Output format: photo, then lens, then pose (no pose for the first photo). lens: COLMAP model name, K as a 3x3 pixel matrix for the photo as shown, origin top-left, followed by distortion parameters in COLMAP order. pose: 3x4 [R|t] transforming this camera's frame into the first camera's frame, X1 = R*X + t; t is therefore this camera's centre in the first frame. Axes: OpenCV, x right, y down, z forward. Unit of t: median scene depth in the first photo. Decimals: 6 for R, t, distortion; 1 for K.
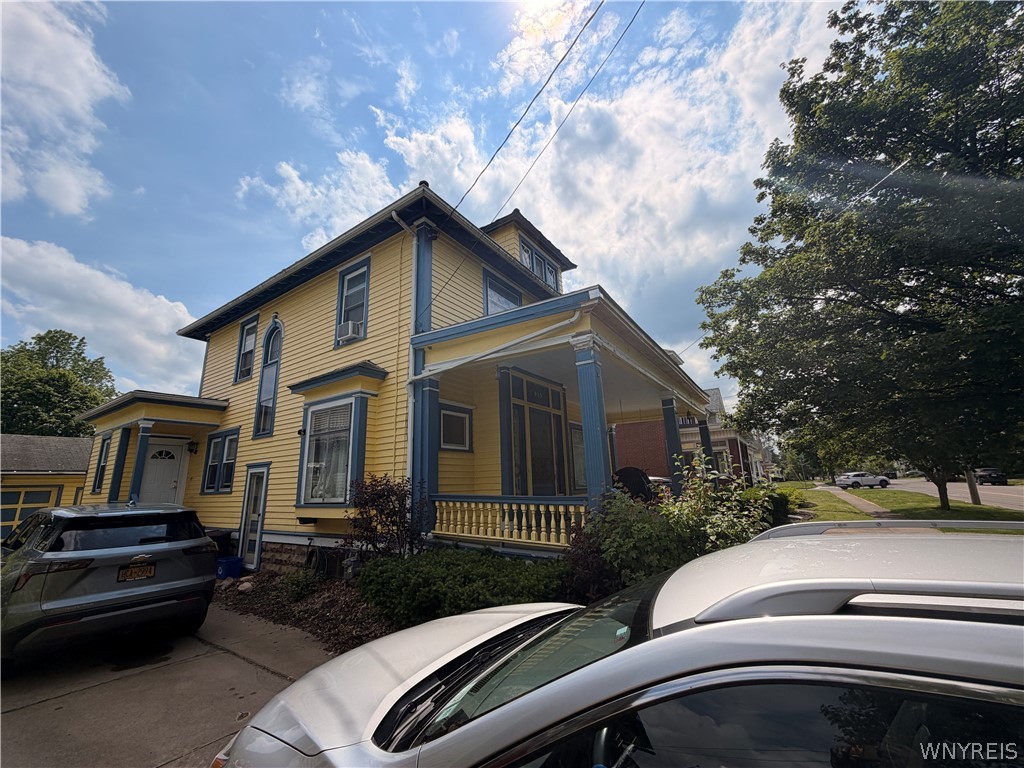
lens RADIAL K [[408.6, 0, 512.0], [0, 408.6, 384.0], [0, 0, 1]] dist [-0.000722, -0.000094]
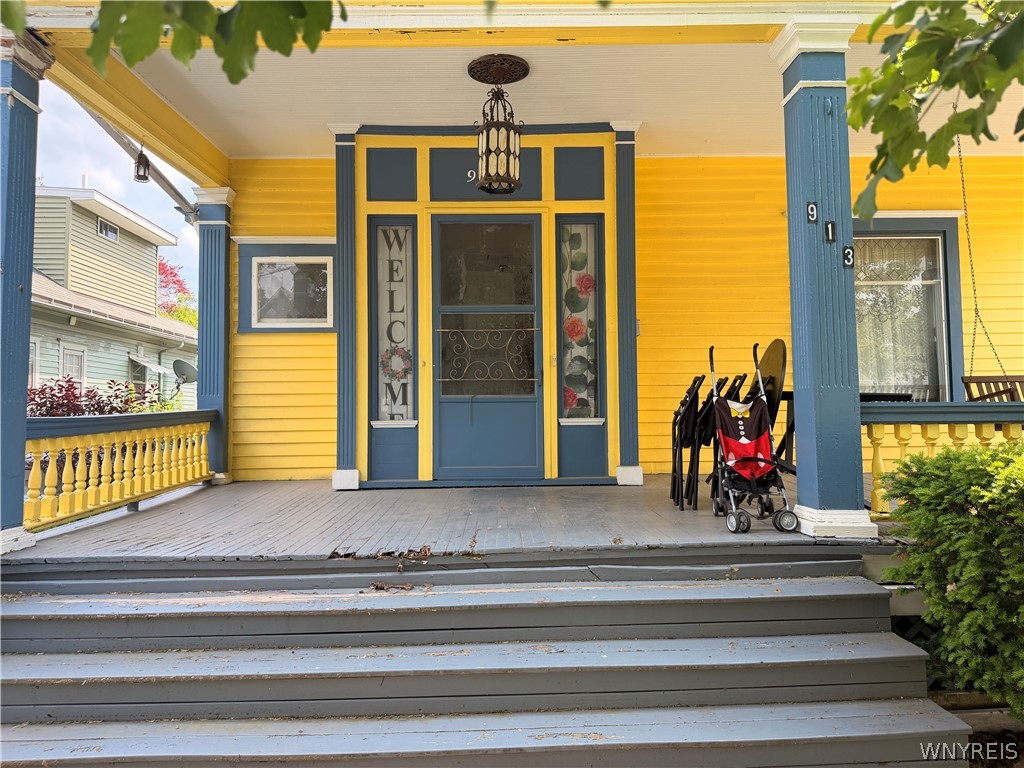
lens RADIAL K [[716.7, 0, 512.0], [0, 716.7, 384.0], [0, 0, 1]] dist [0.132103, -0.170788]
pose [[0.565858, -0.005455, -0.824484, 0.631088], [0.189785, 0.973988, 0.123808, 0.135497], [0.802363, -0.226532, 0.552175, 0.564159]]
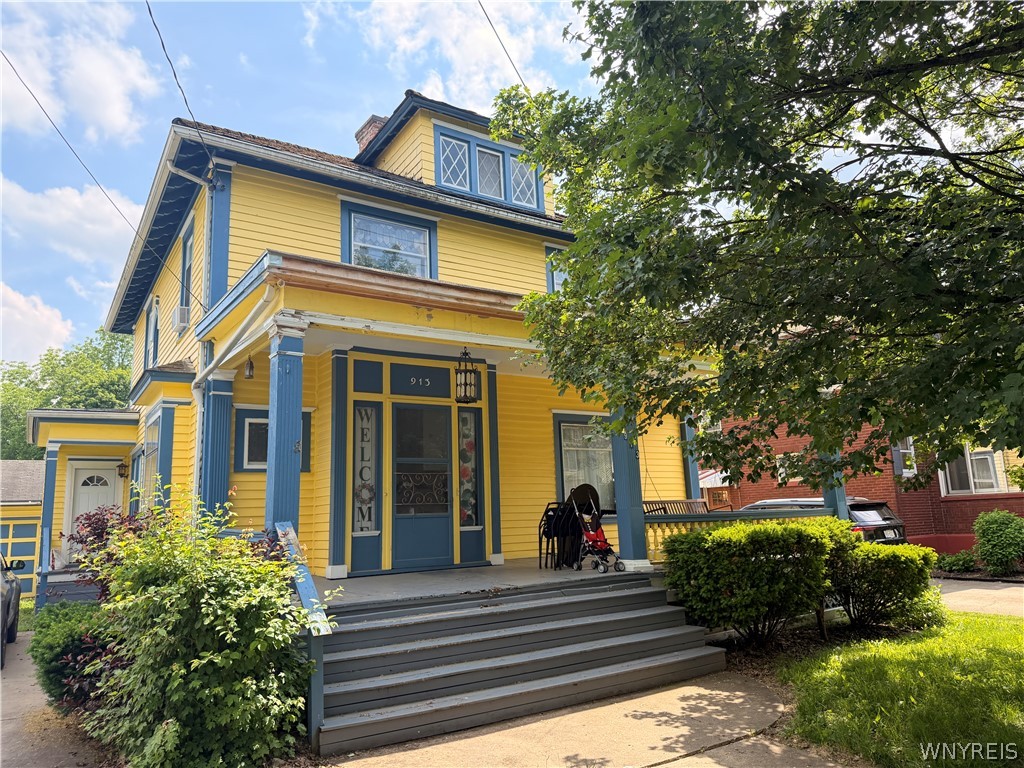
lens RADIAL K [[716.7, 0, 512.0], [0, 716.7, 384.0], [0, 0, 1]] dist [0.132103, -0.170788]
pose [[0.916846, -0.073226, -0.392469, 0.639695], [0.100504, 0.993710, 0.049385, -0.012679], [0.386384, -0.084723, 0.918439, -0.027187]]
